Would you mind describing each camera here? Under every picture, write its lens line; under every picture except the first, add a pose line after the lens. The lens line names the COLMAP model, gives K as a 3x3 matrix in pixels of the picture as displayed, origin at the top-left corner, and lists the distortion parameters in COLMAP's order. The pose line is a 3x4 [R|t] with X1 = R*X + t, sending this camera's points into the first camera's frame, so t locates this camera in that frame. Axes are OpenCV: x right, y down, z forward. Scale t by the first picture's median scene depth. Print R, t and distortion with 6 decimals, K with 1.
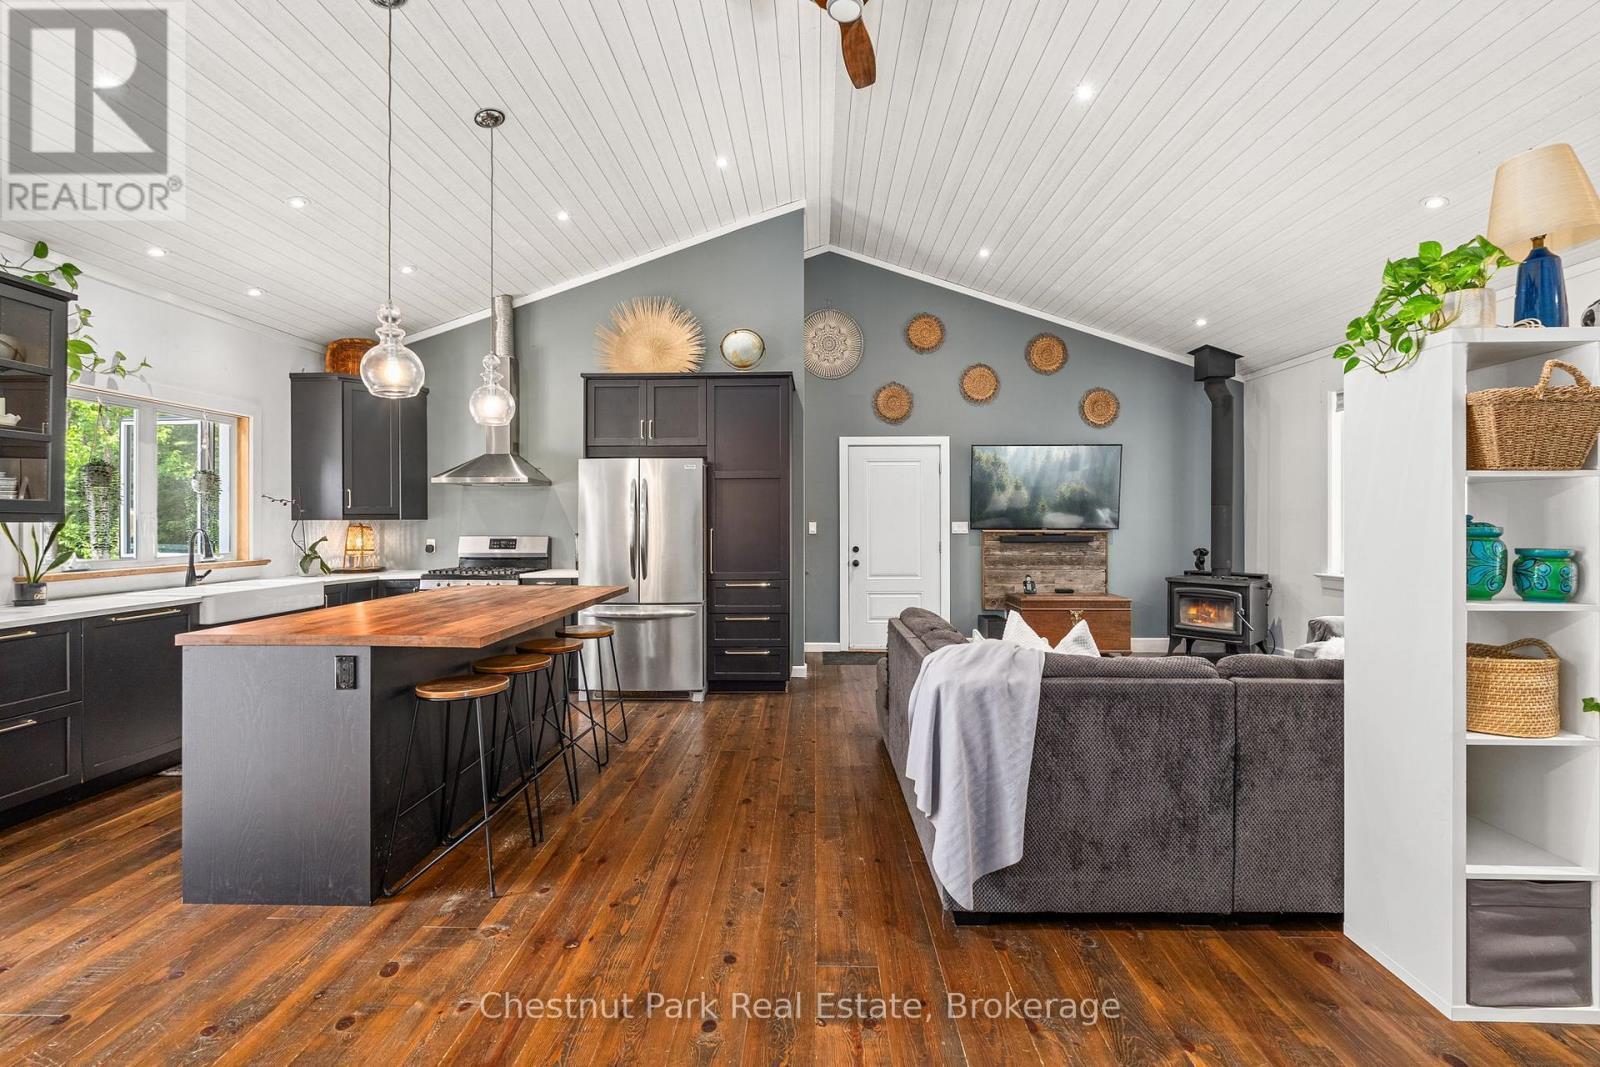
lens RADIAL K [[723.3, 0, 797.3], [0, 723.3, 524.3], [0, 0, 1]] dist [-0.002276, -0.000355]
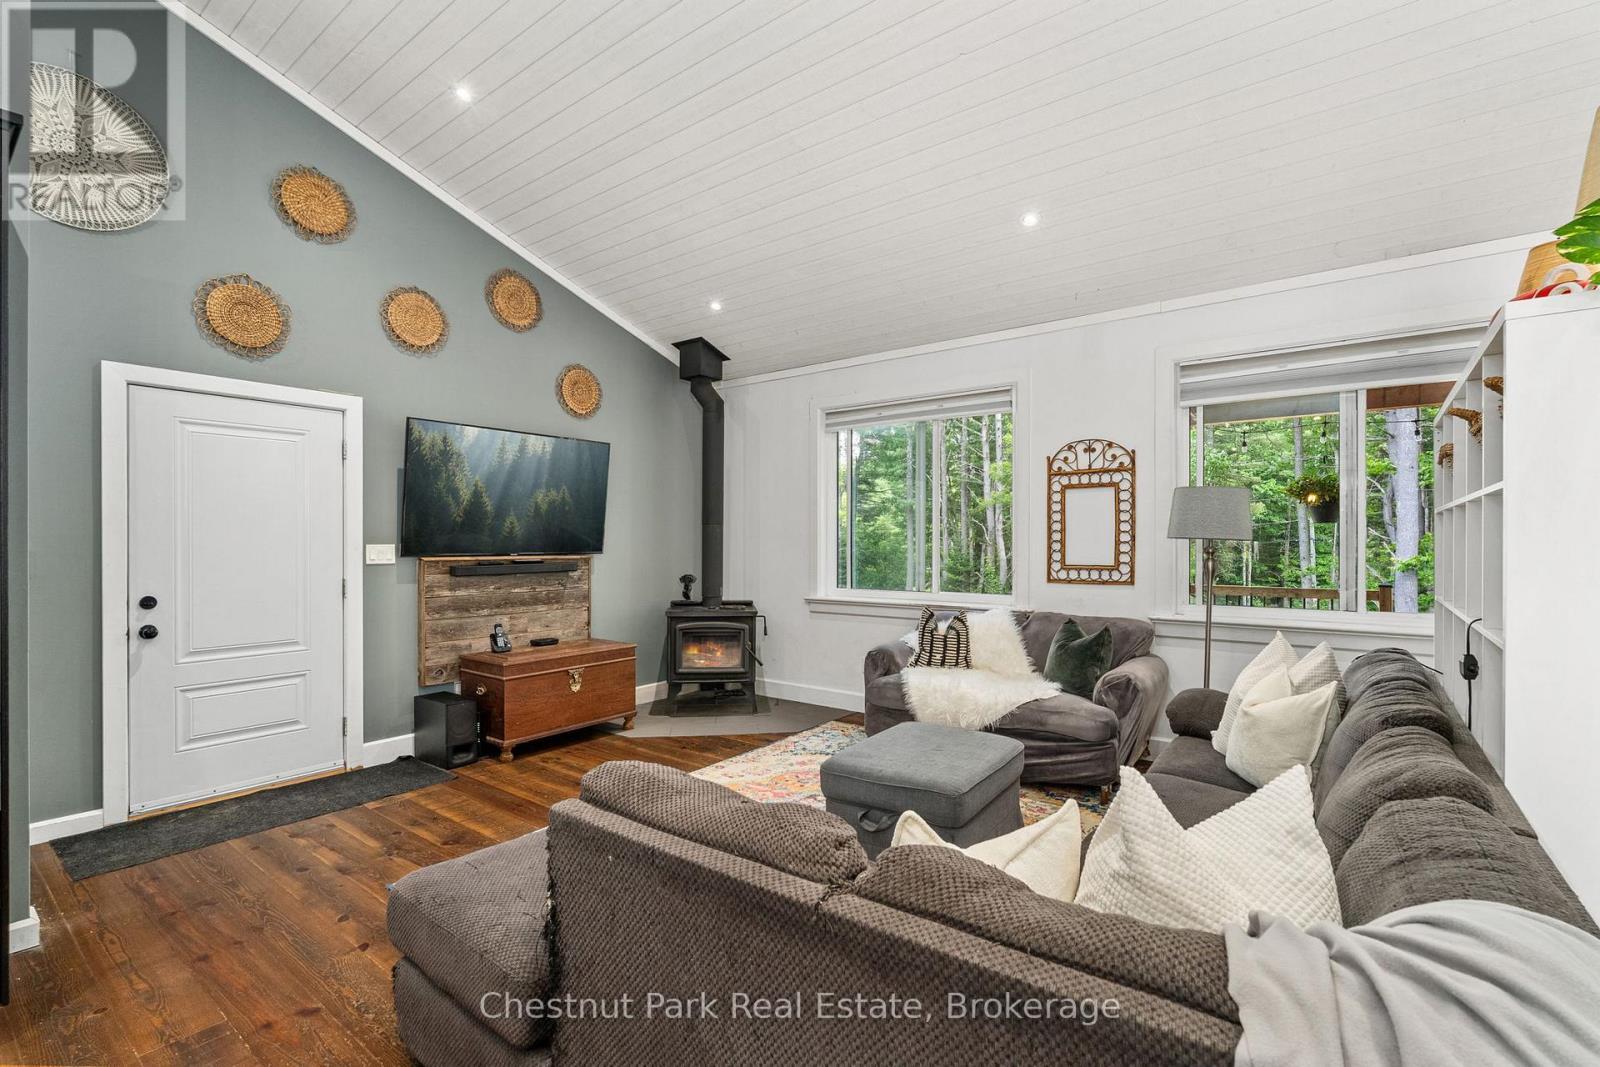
lens RADIAL K [[723.3, 0, 807.6], [0, 723.3, 540.7], [0, 0, 1]] dist [-0.002276, -0.000355]
pose [[0.582276, 0.001465, 0.812990, -0.053737], [0.003578, 0.999984, -0.004365, -0.002648], [-0.812983, 0.005451, 0.582261, 0.373575]]
